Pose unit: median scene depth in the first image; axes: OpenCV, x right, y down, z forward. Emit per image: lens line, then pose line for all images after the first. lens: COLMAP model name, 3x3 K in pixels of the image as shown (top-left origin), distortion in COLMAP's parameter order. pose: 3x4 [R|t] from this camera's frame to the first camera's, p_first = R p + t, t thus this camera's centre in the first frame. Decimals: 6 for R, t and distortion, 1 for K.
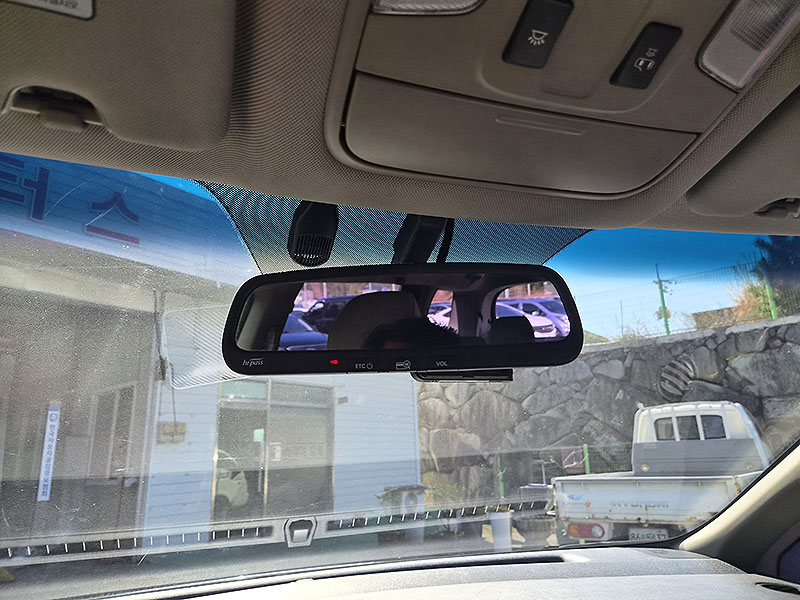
lens RADIAL K [[537.9, 0, 404.8], [0, 537.9, 297.7], [0, 0, 1]] dist [0.052326, -0.055772]
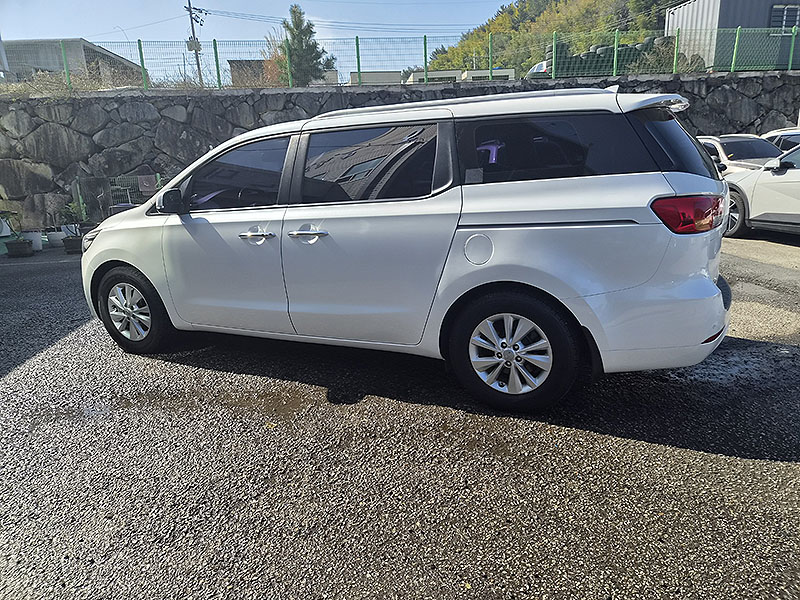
lens RADIAL K [[536.2, 0, 407.2], [0, 536.2, 302.0], [0, 0, 1]] dist [0.062438, -0.054831]
pose [[0.686698, -0.171922, 0.706320, -0.228602], [-0.183445, 0.899202, 0.397220, -0.077125], [-0.703416, -0.402341, 0.585942, -0.300555]]
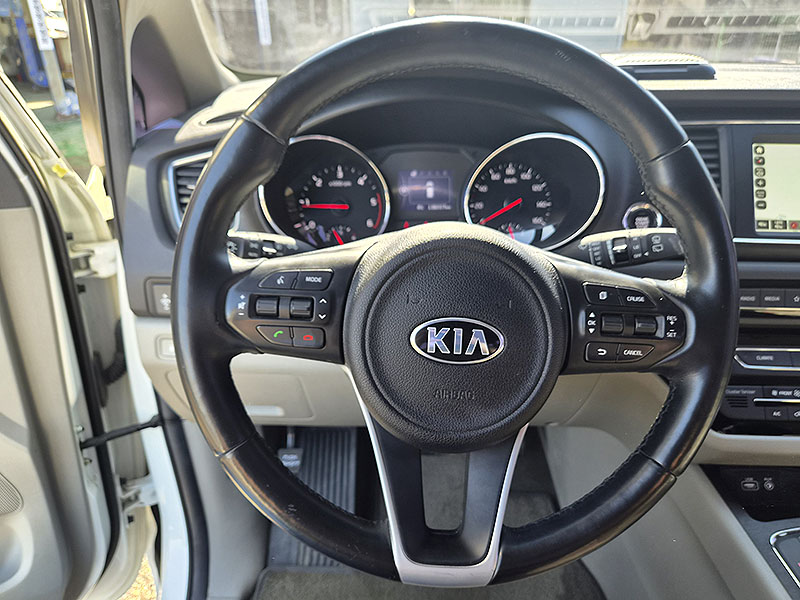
lens RADIAL K [[555.1, 0, 404.6], [0, 555.1, 290.4], [0, 0, 1]] dist [0.041623, -0.062082]
pose [[0.955394, 0.157093, -0.250087, -0.025290], [0.051443, 0.745330, 0.664708, 0.007154], [0.290818, -0.647924, 0.704003, -0.018479]]
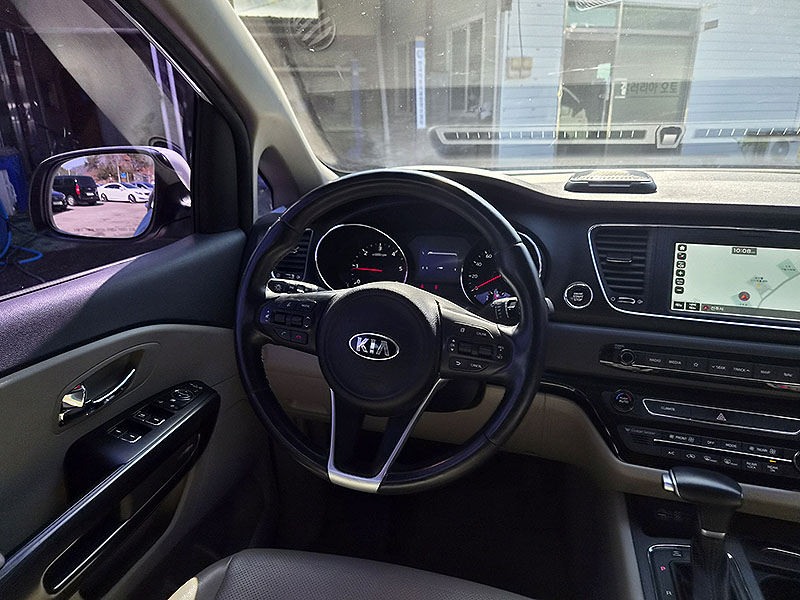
lens RADIAL K [[543.3, 0, 396.6], [0, 543.3, 300.1], [0, 0, 1]] dist [0.061209, -0.057549]
pose [[0.834690, 0.204660, -0.511280, 0.000302], [0.141824, 0.817189, 0.558648, -0.004143], [0.532145, -0.538810, 0.653074, -0.029735]]
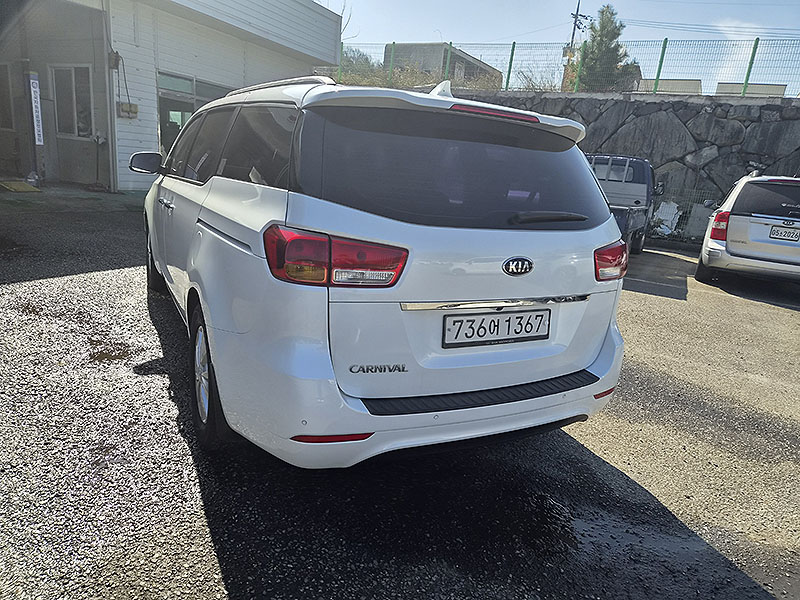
lens RADIAL K [[536.2, 0, 407.2], [0, 536.2, 302.0], [0, 0, 1]] dist [0.062438, -0.054831]
pose [[0.974427, 0.087727, 0.206871, 0.021261], [-0.181880, 0.848552, 0.496869, -0.113604], [-0.131952, -0.521788, 0.842808, -0.378225]]
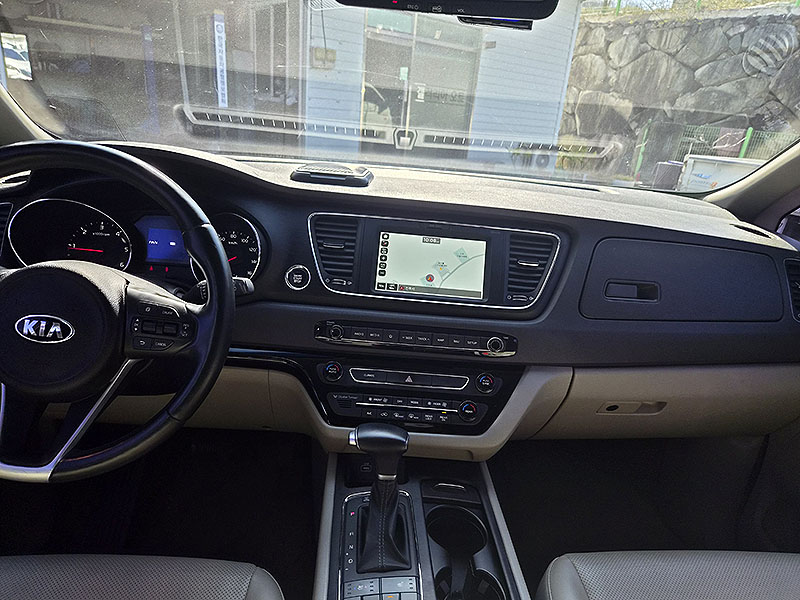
lens RADIAL K [[536.2, 0, 407.2], [0, 536.2, 302.0], [0, 0, 1]] dist [0.062438, -0.054831]
pose [[0.960430, 0.205784, -0.187688, 0.014030], [-0.055582, 0.801931, 0.594825, -0.004667], [0.272918, -0.560856, 0.781637, -0.027084]]
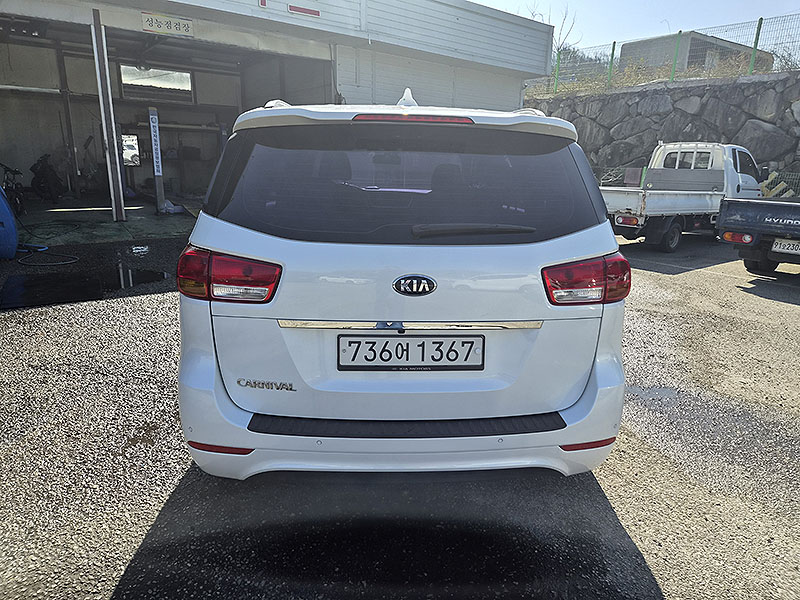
lens RADIAL K [[530.2, 0, 416.2], [0, 530.2, 289.1], [0, 0, 1]] dist [0.071333, -0.059089]
pose [[0.967097, 0.123526, -0.222407, 0.128247], [0.004079, 0.866571, 0.499037, -0.119283], [0.254376, -0.483525, 0.837554, -0.358958]]
